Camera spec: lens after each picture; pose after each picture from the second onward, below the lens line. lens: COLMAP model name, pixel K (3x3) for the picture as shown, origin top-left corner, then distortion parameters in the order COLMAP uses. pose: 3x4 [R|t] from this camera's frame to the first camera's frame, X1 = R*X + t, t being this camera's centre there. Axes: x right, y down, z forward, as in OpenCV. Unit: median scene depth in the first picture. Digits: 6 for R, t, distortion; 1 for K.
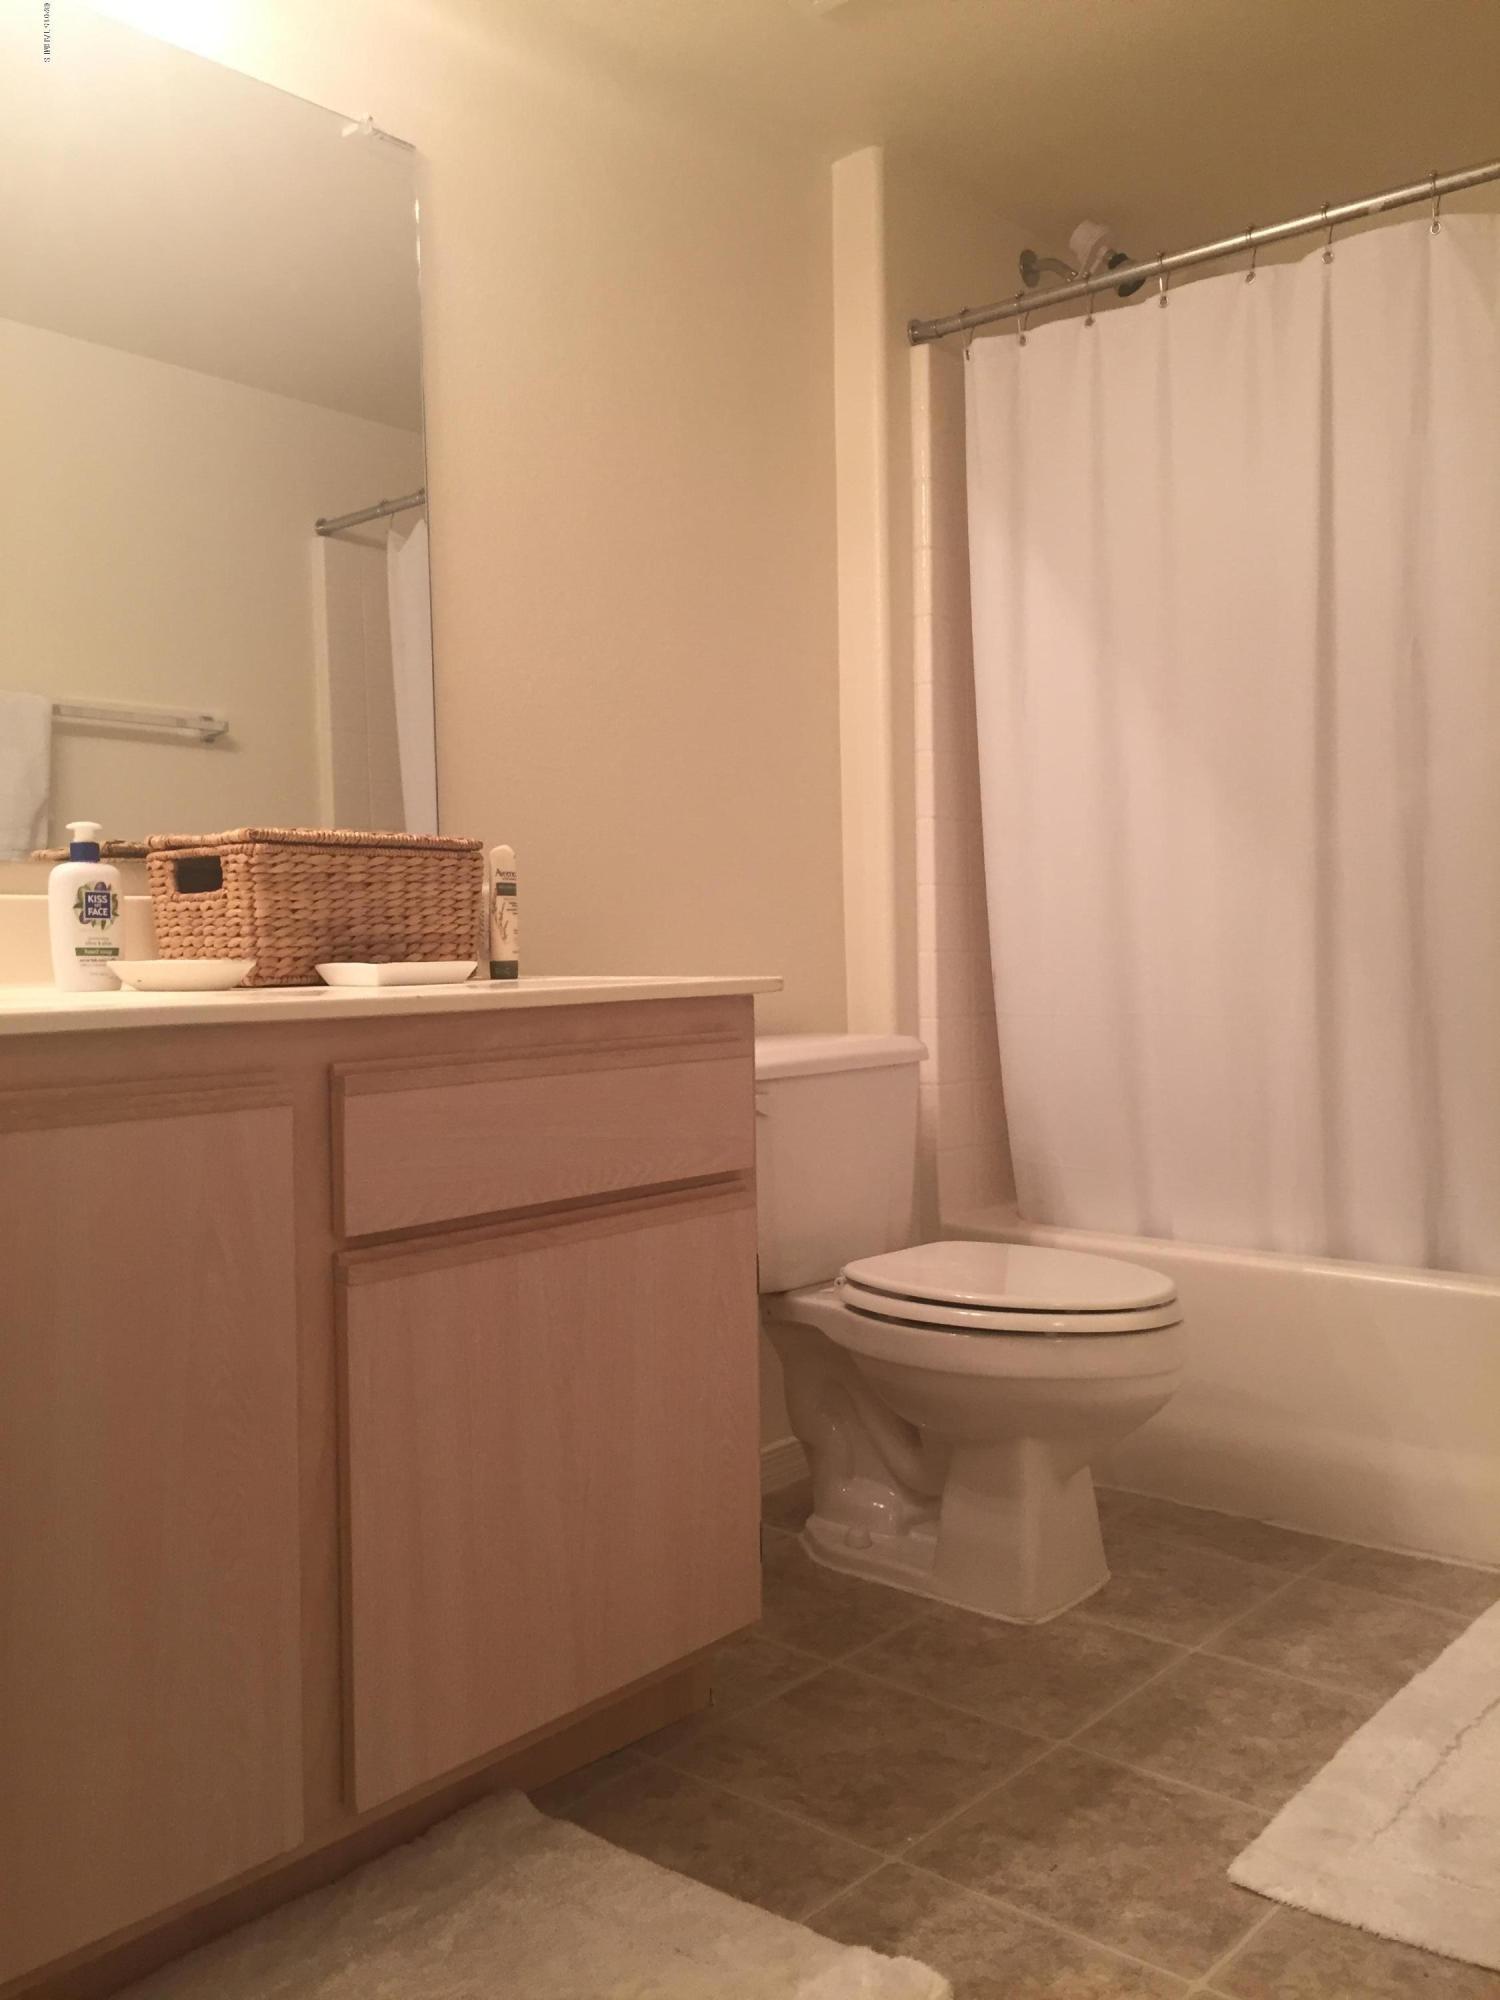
lens RADIAL K [[1732.6, 0, 750.0], [0, 1732.6, 1000.0], [0, 0, 1]] dist [0.074978, -0.091508]
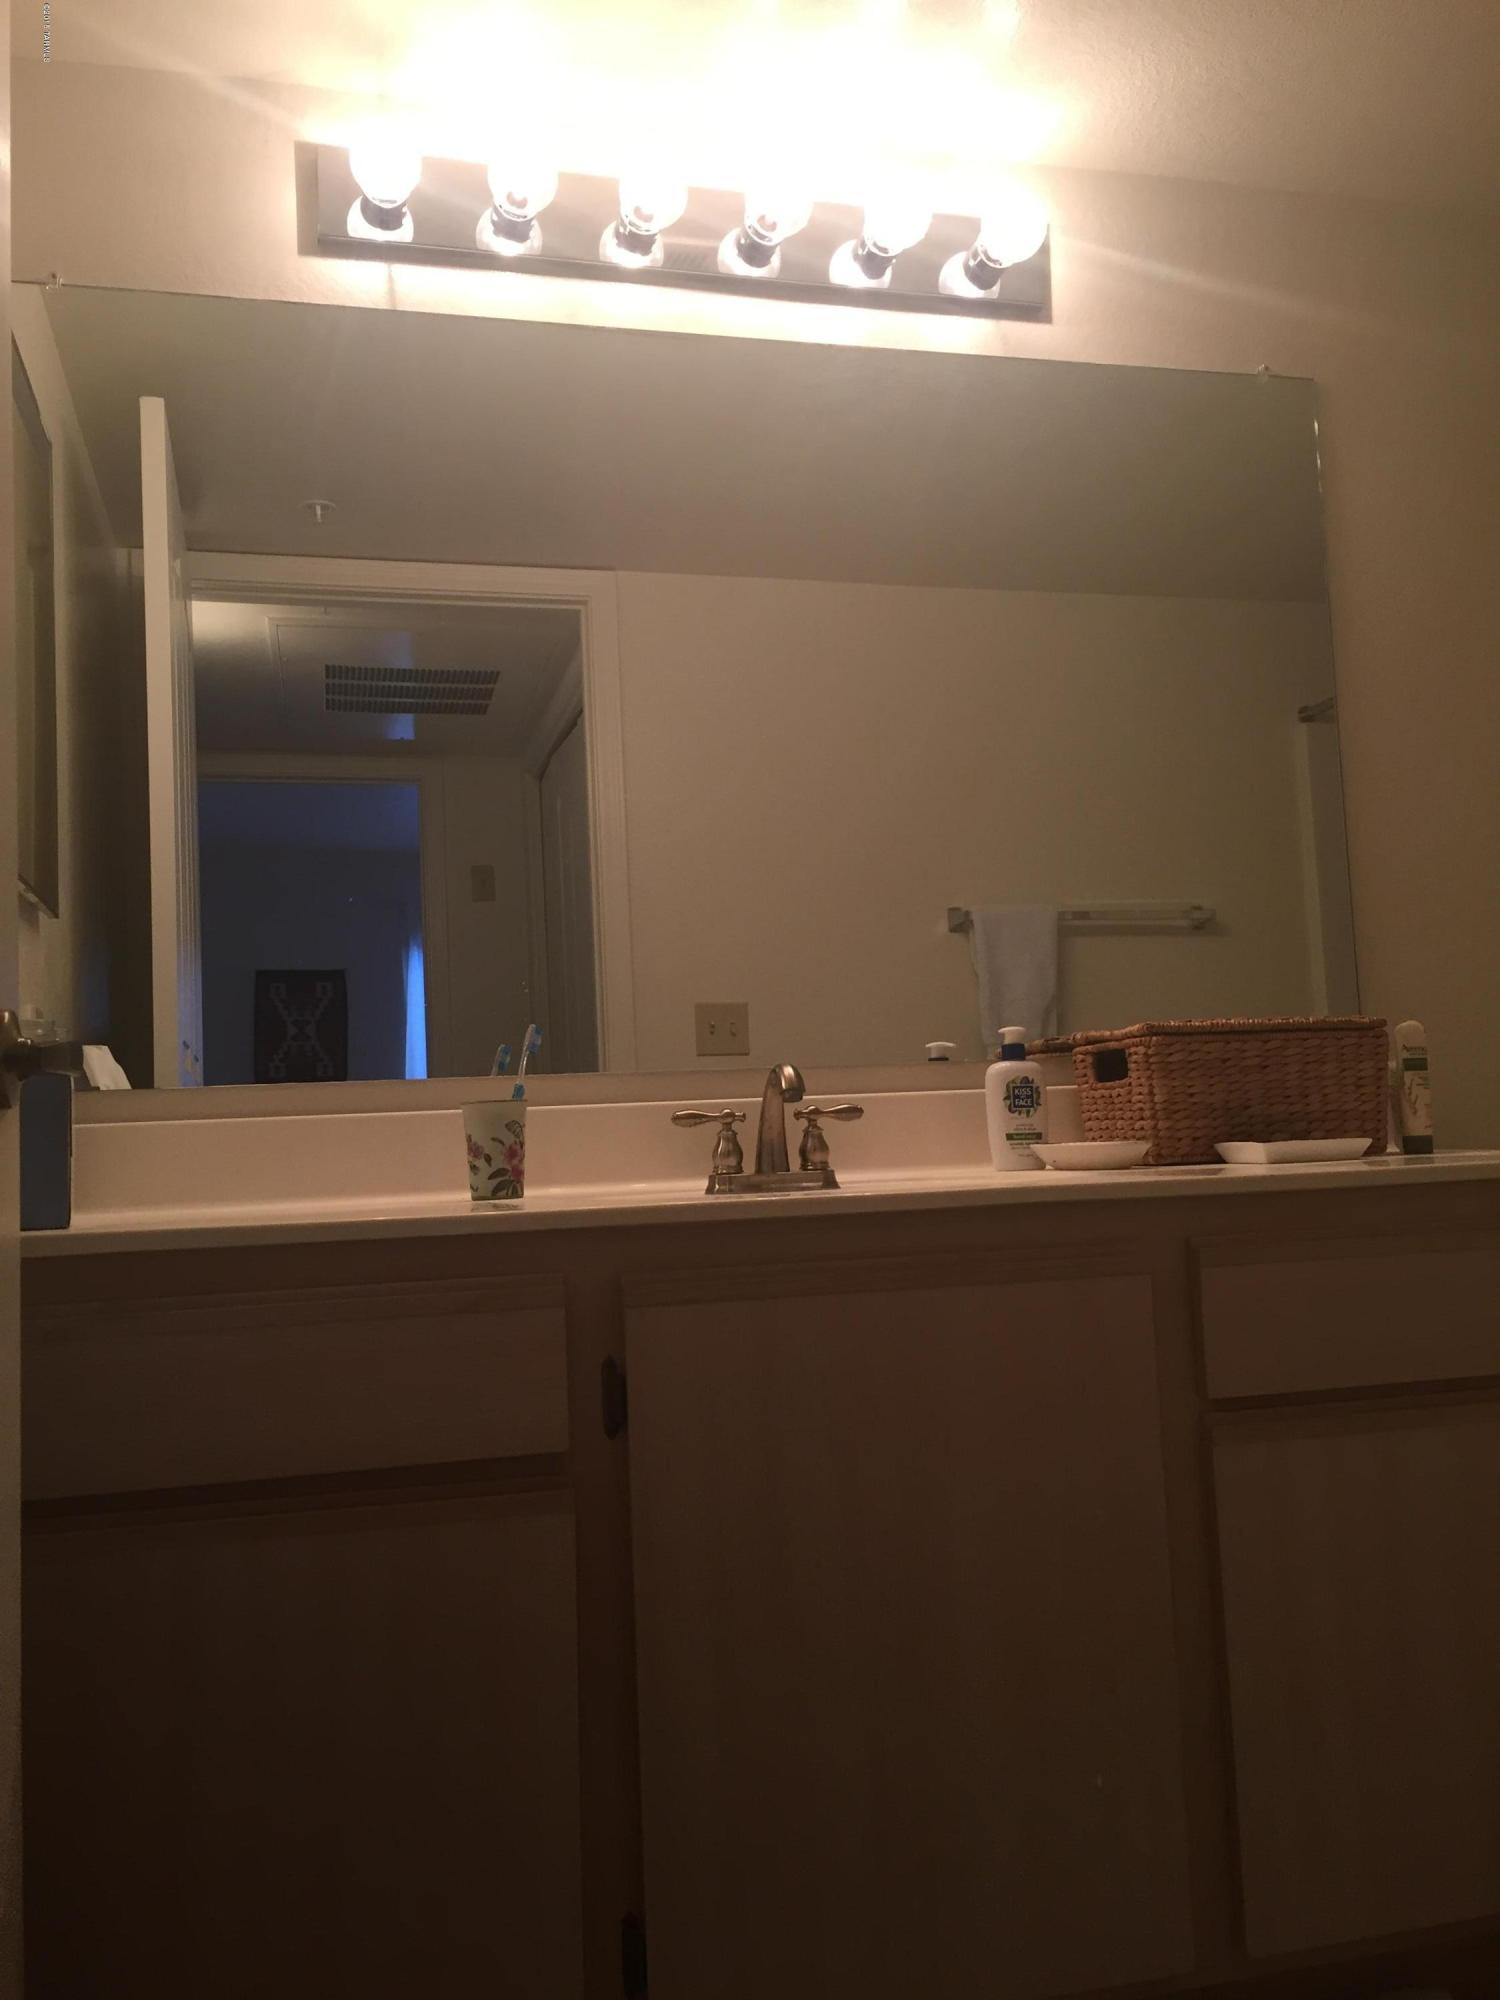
lens RADIAL K [[1732.6, 0, 750.0], [0, 1732.6, 1000.0], [0, 0, 1]] dist [0.074978, -0.091508]
pose [[0.825034, -0.064703, -0.561367, 0.126317], [0.010811, 0.995048, -0.098801, -0.005305], [0.564980, 0.075445, 0.821648, -0.061822]]
